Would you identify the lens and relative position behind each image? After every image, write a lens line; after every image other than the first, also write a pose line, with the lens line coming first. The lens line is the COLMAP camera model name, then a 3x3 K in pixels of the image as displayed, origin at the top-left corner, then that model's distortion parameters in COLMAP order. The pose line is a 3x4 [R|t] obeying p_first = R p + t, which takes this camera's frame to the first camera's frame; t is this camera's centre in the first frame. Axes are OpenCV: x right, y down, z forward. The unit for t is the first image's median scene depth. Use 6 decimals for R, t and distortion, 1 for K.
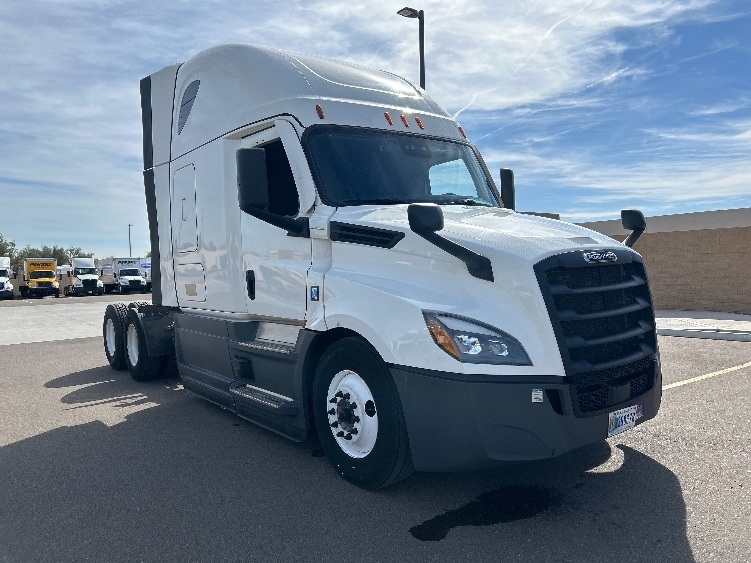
lens RADIAL K [[581.1, 0, 374.3], [0, 581.1, 280.0], [0, 0, 1]] dist [-0.006321, -0.006801]
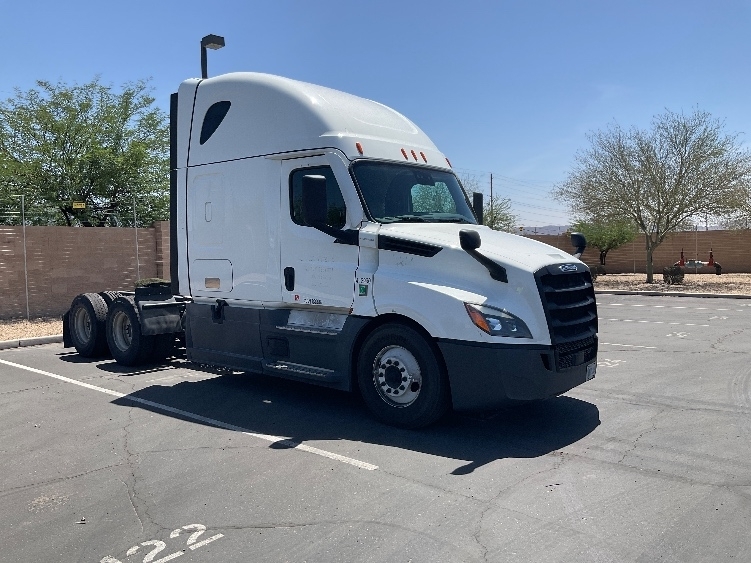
lens RADIAL K [[623.7, 0, 379.0], [0, 623.7, 281.7], [0, 0, 1]] dist [-0.010766, -0.013844]
pose [[0.979315, 0.022303, 0.201109, -0.377019], [-0.025110, 0.999619, 0.011417, -0.008791], [-0.200778, -0.016231, 0.979502, -0.434511]]
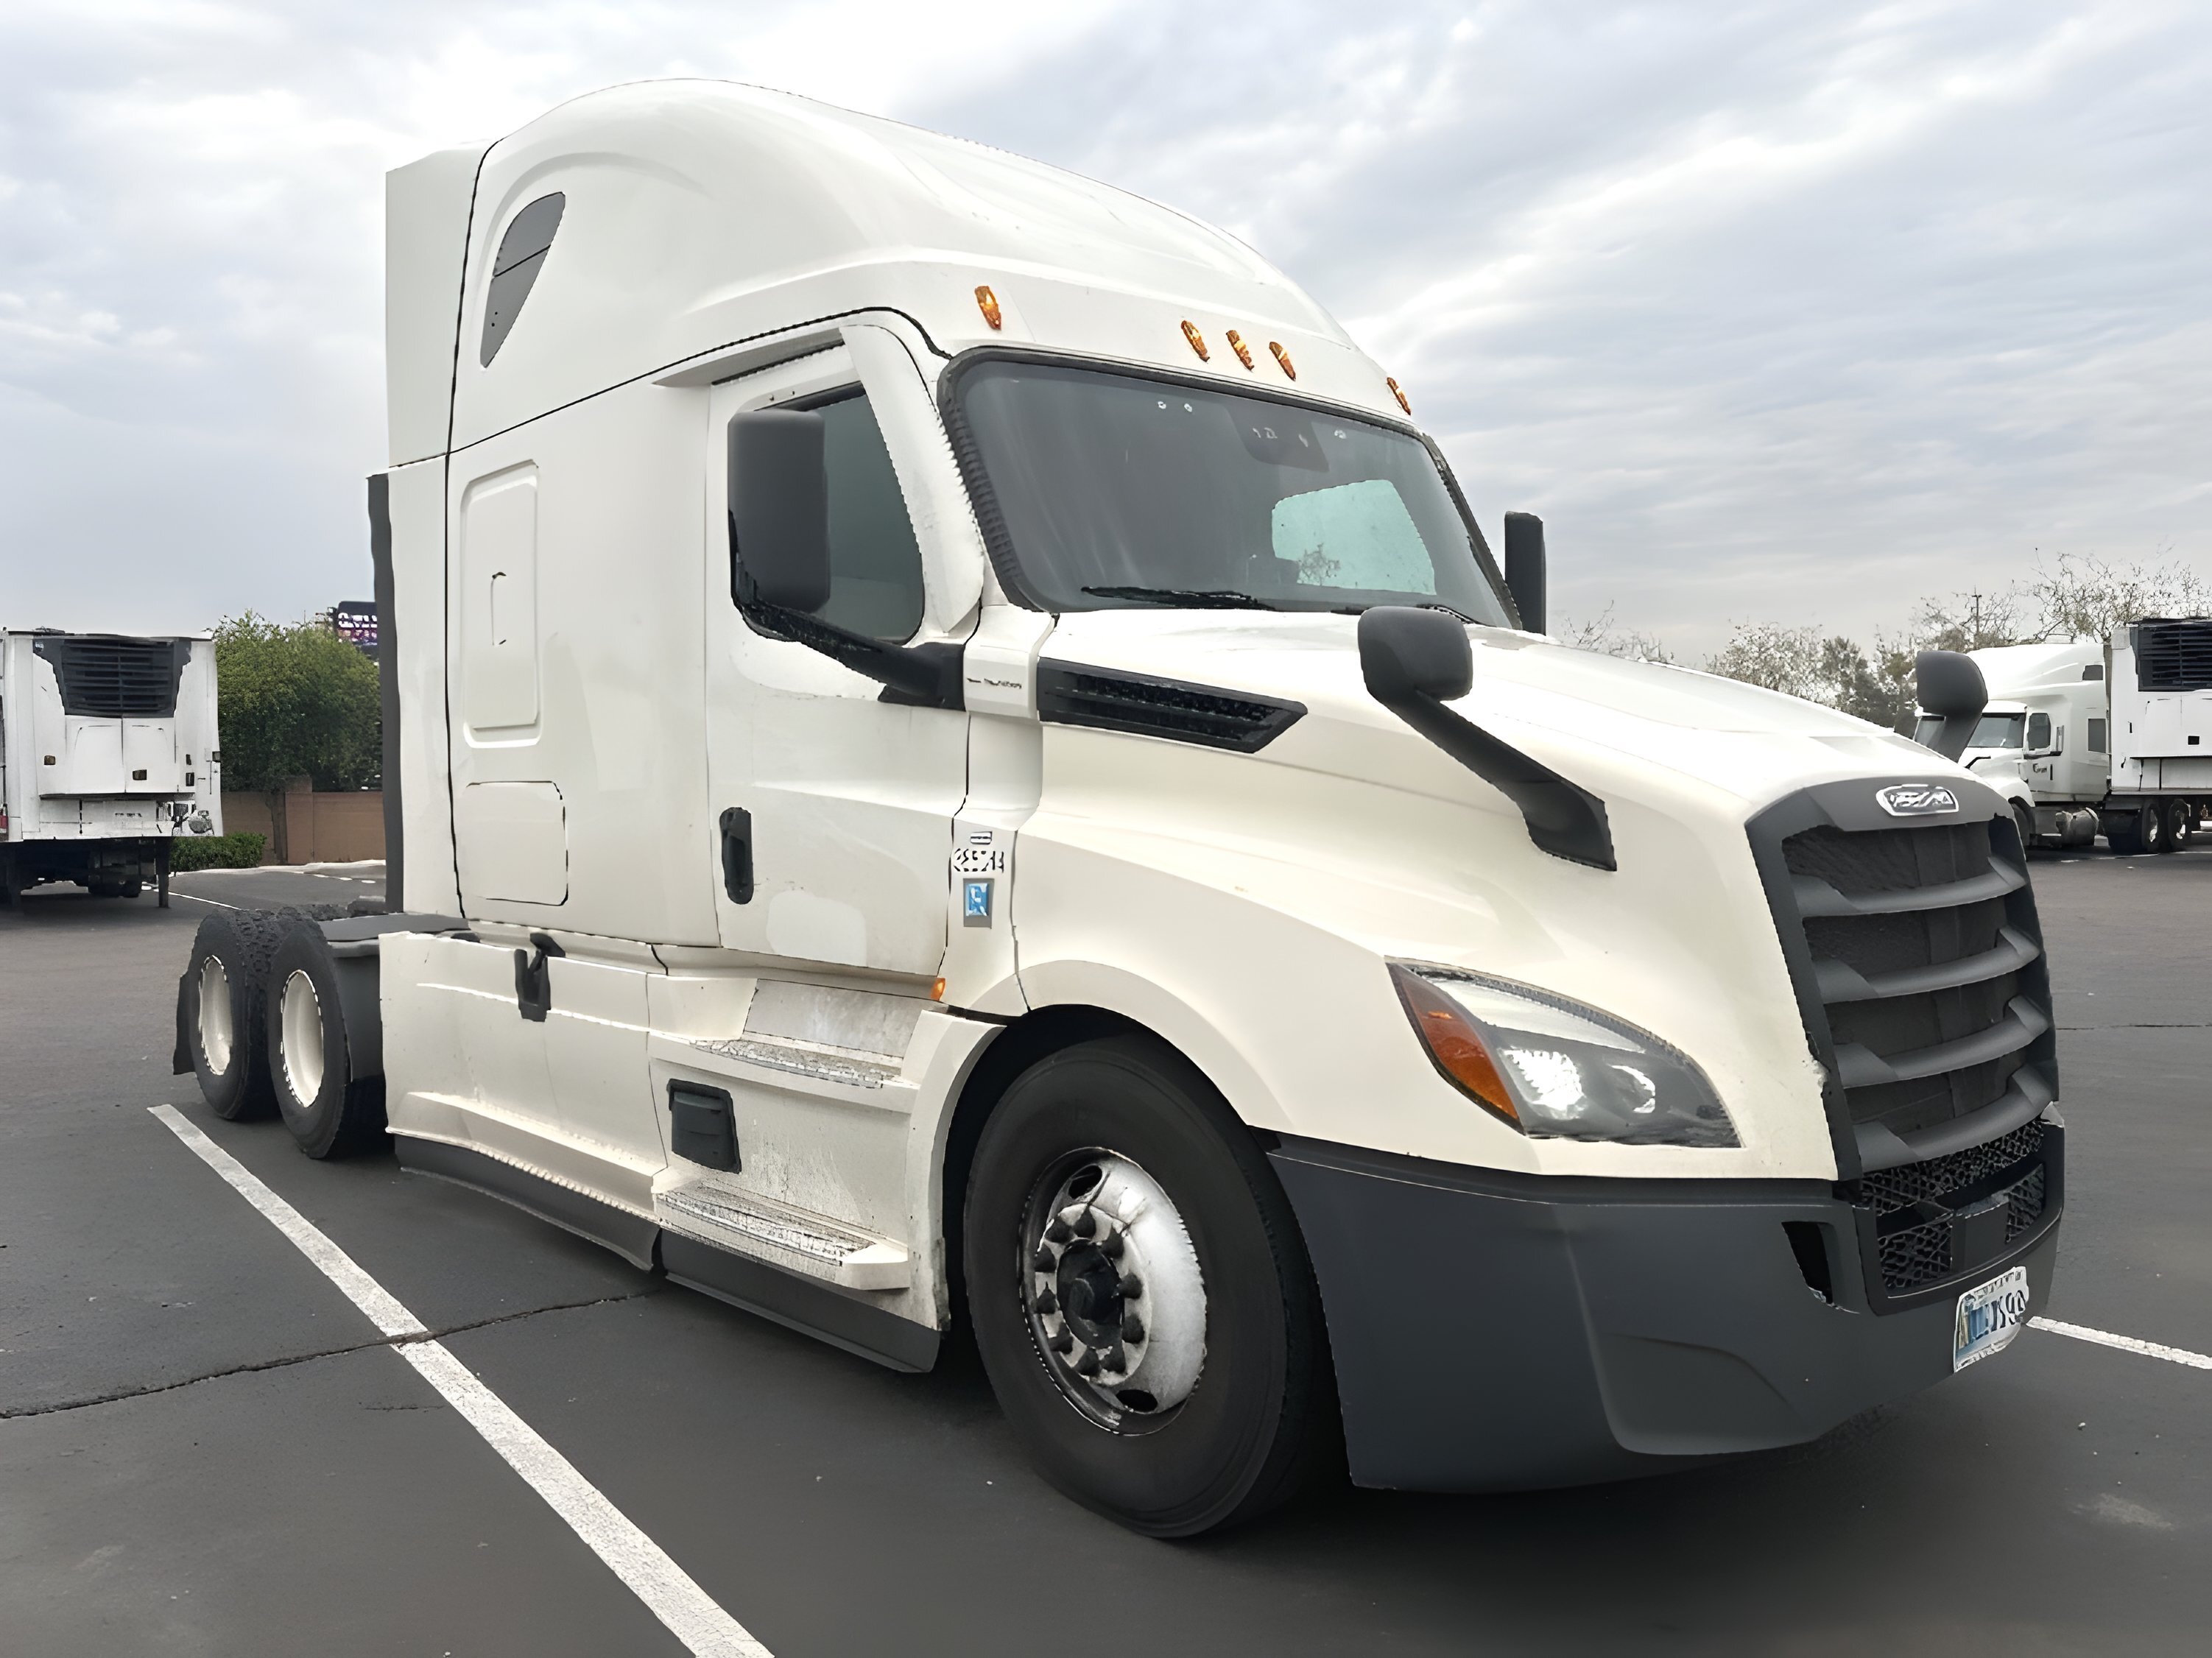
lens RADIAL K [[1711.4, 0, 1093.2], [0, 1711.4, 831.8], [0, 0, 1]] dist [-0.006321, -0.006801]
pose [[0.997174, 0.021497, 0.071991, -0.114522], [-0.021356, 0.999768, -0.002720, -0.008243], [-0.072033, 0.001175, 0.997402, 0.097170]]
